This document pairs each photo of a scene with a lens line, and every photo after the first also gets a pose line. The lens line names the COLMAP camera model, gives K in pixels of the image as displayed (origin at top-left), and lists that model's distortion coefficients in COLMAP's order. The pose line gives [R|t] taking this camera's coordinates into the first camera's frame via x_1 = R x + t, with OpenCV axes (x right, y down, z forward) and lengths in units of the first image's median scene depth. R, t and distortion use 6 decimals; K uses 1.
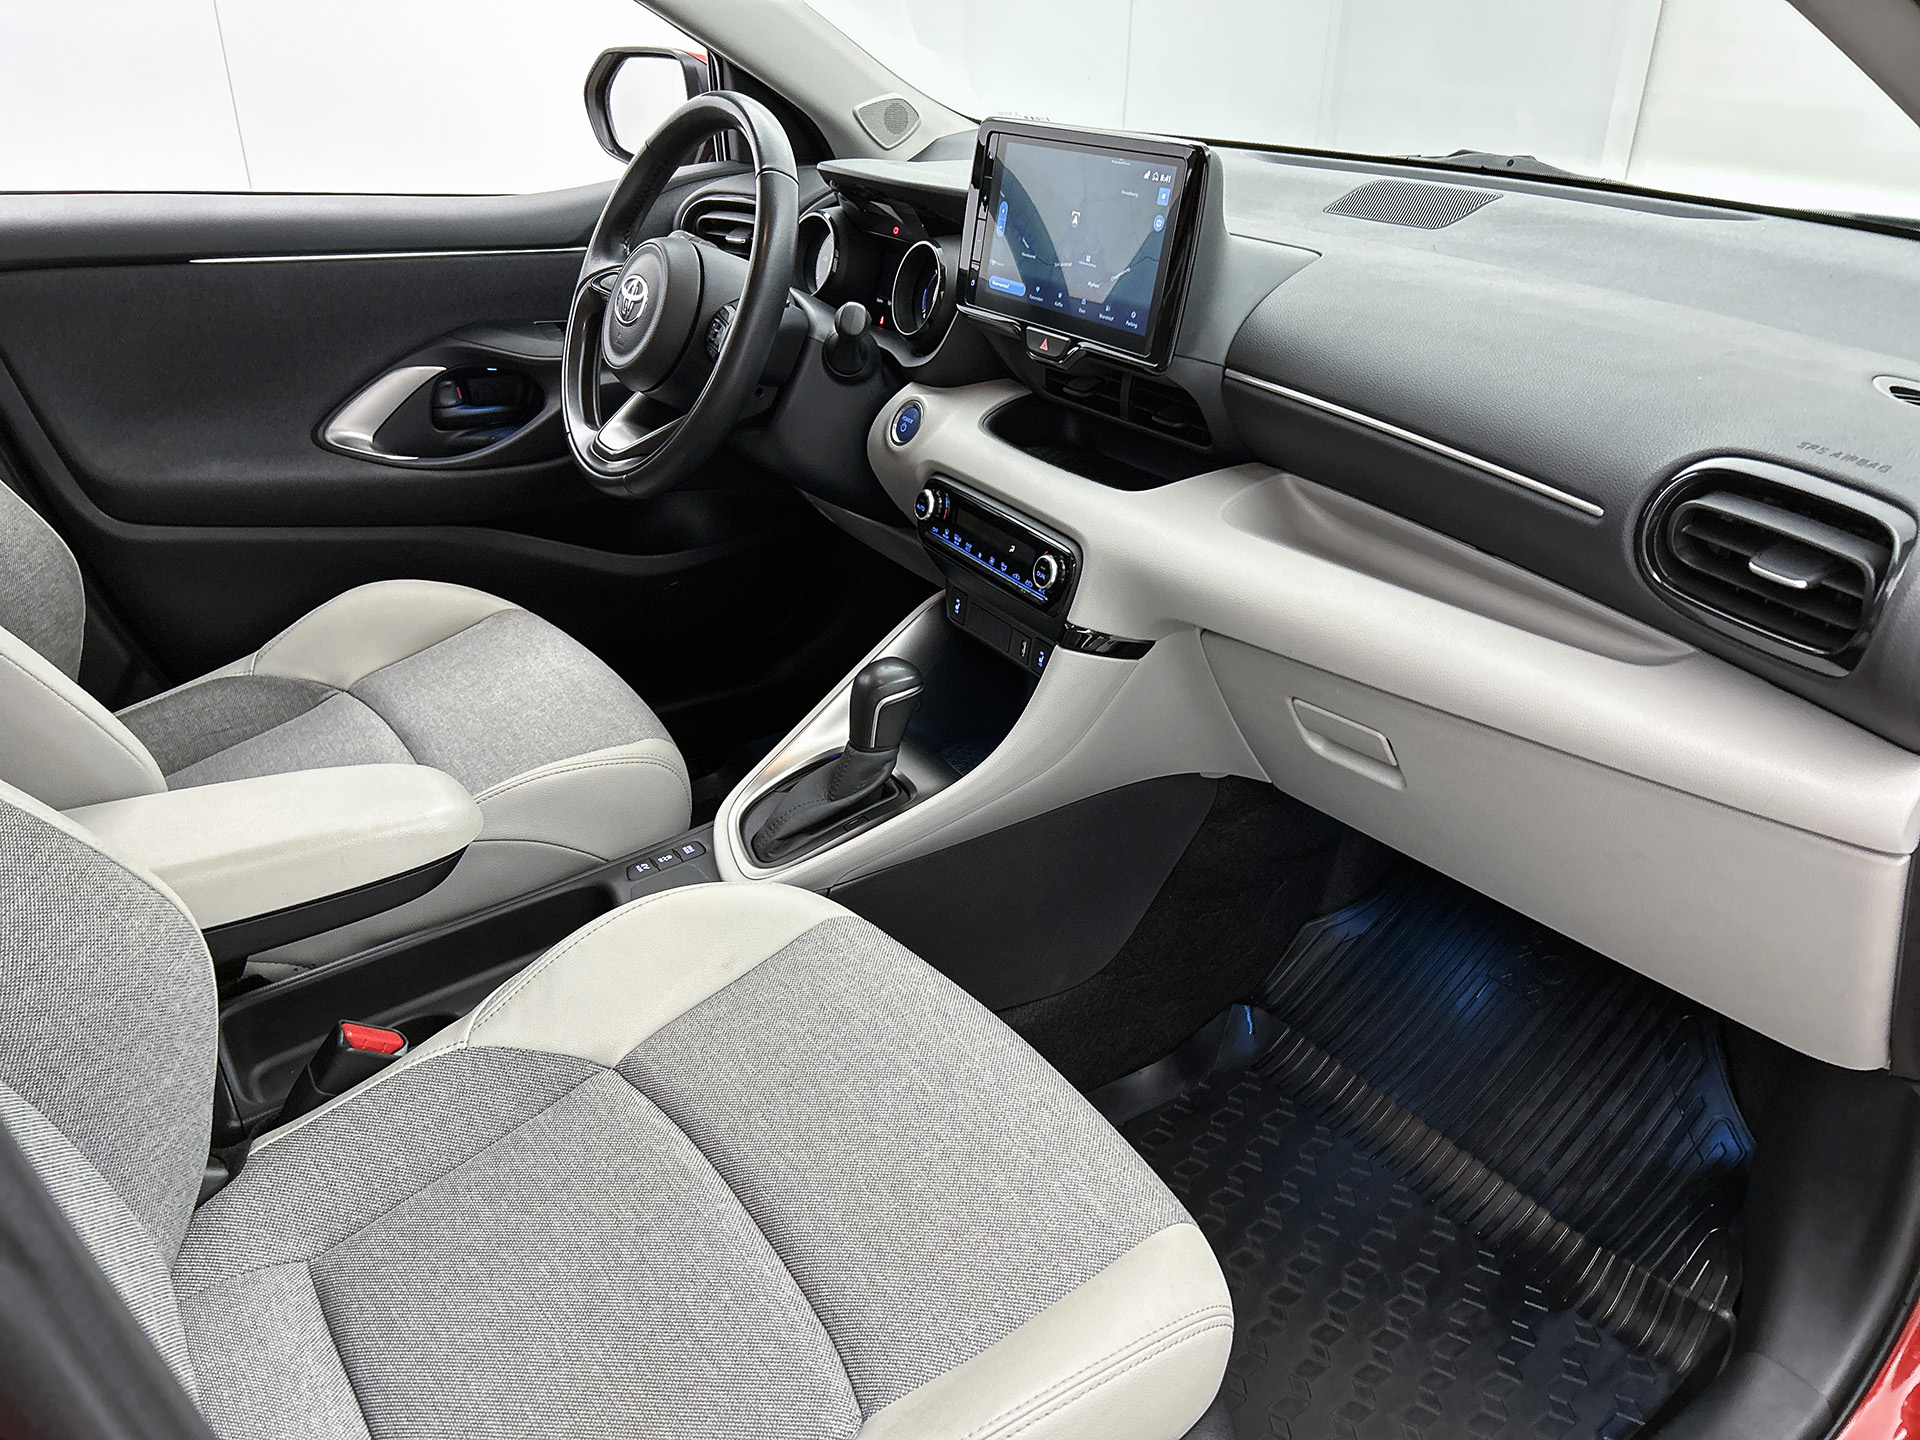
lens RADIAL K [[1439.6, 0, 957.9], [0, 1439.6, 730.5], [0, 0, 1]] dist [0.025156, -0.017097]
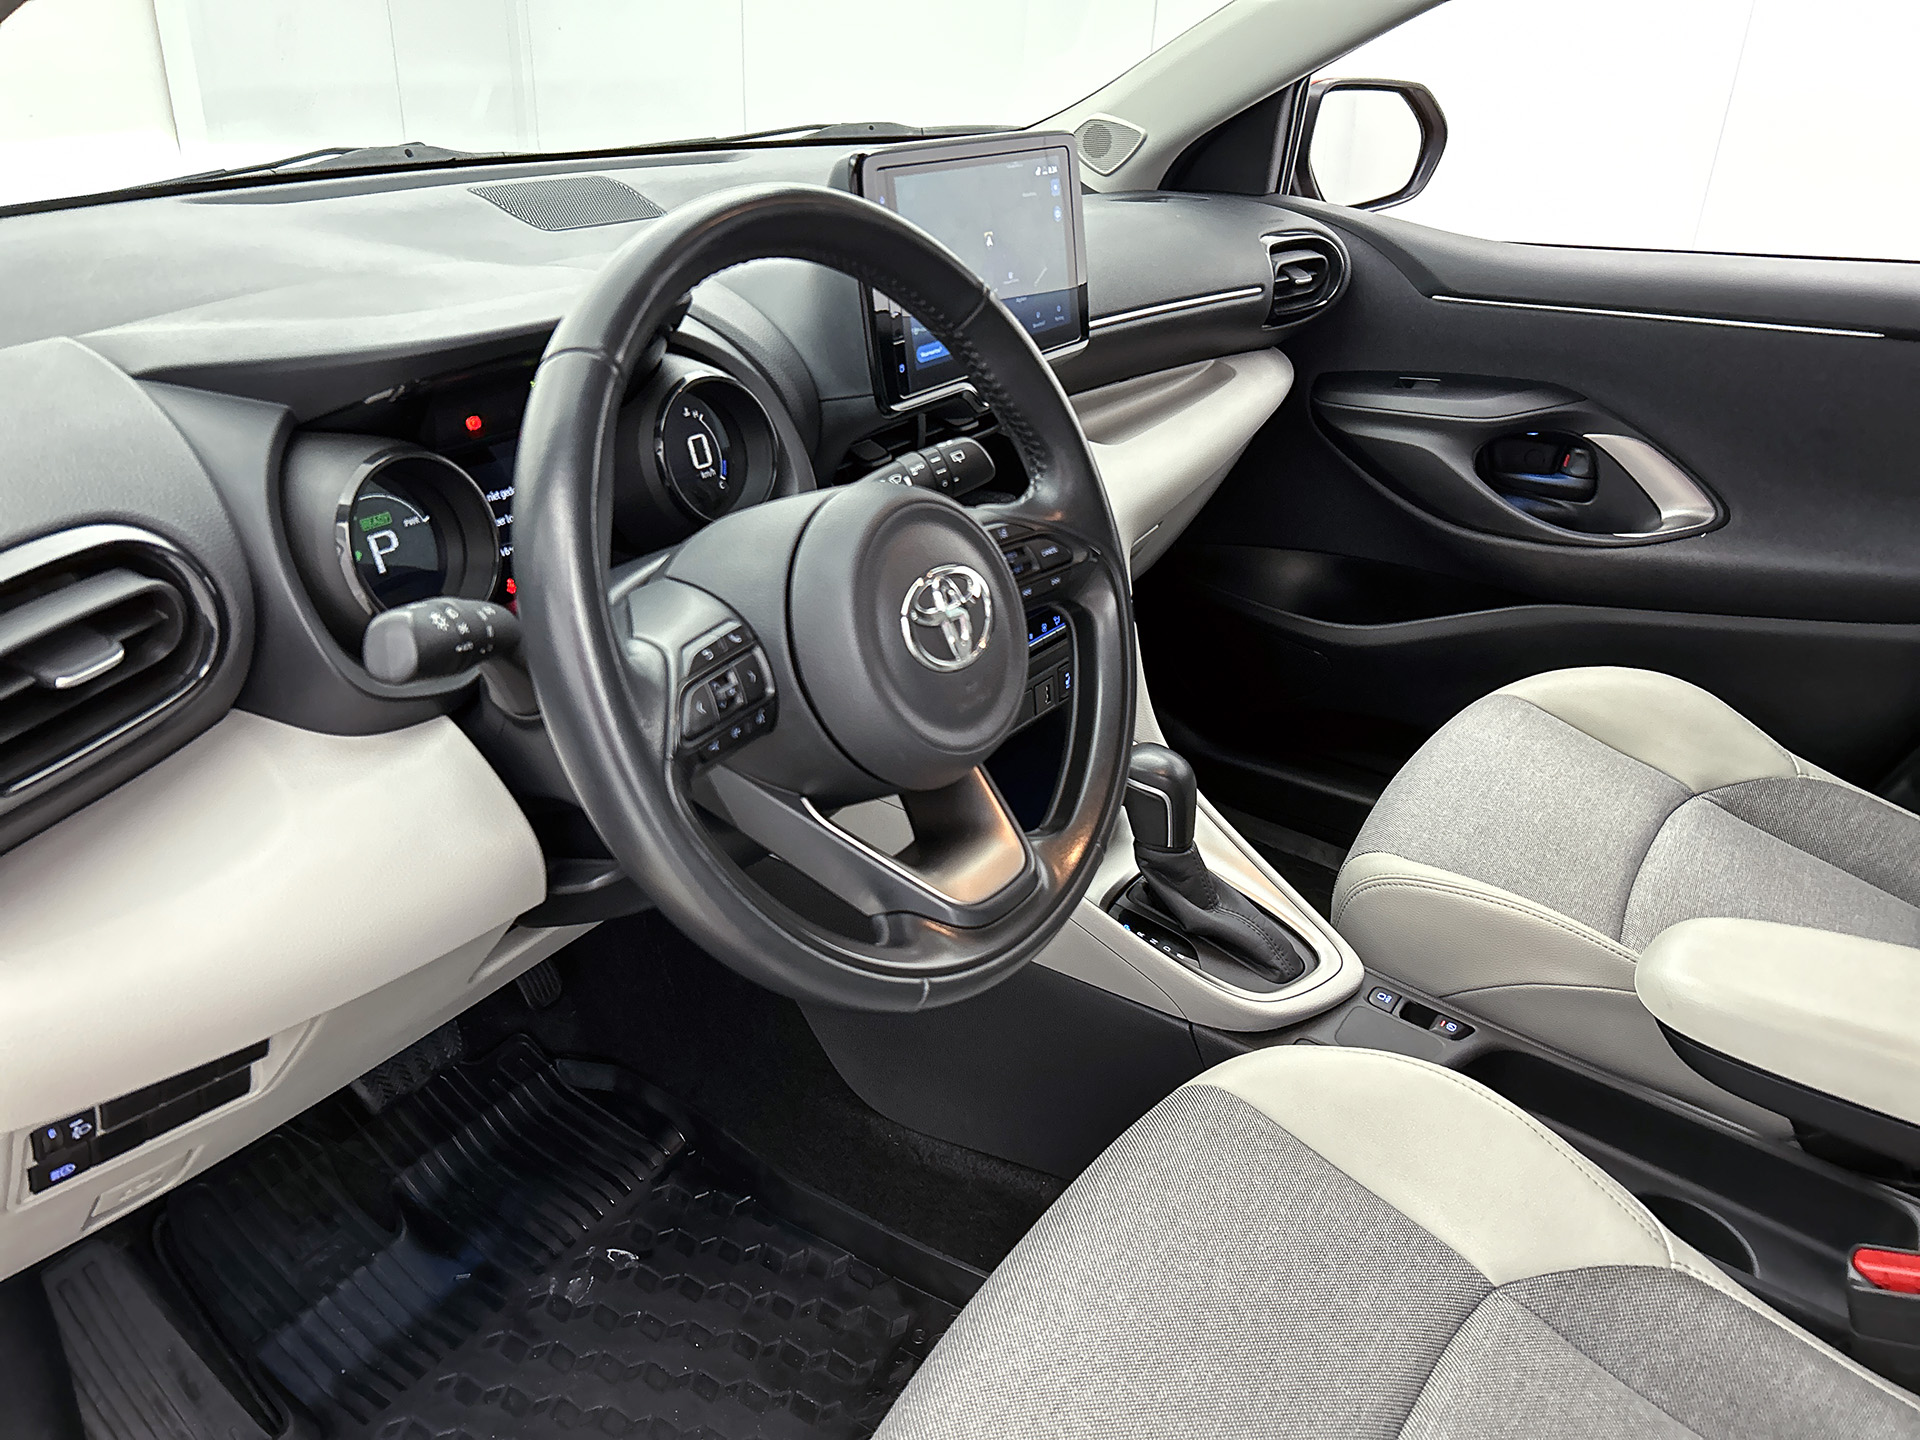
lens RADIAL K [[1439.6, 0, 955.5], [0, 1439.6, 715.6], [0, 0, 1]] dist [0.025156, -0.017097]
pose [[-0.382325, -0.435206, 0.815122, -0.707189], [0.385324, 0.726690, 0.568724, -0.606806], [-0.839853, 0.531524, -0.110136, 1.178426]]
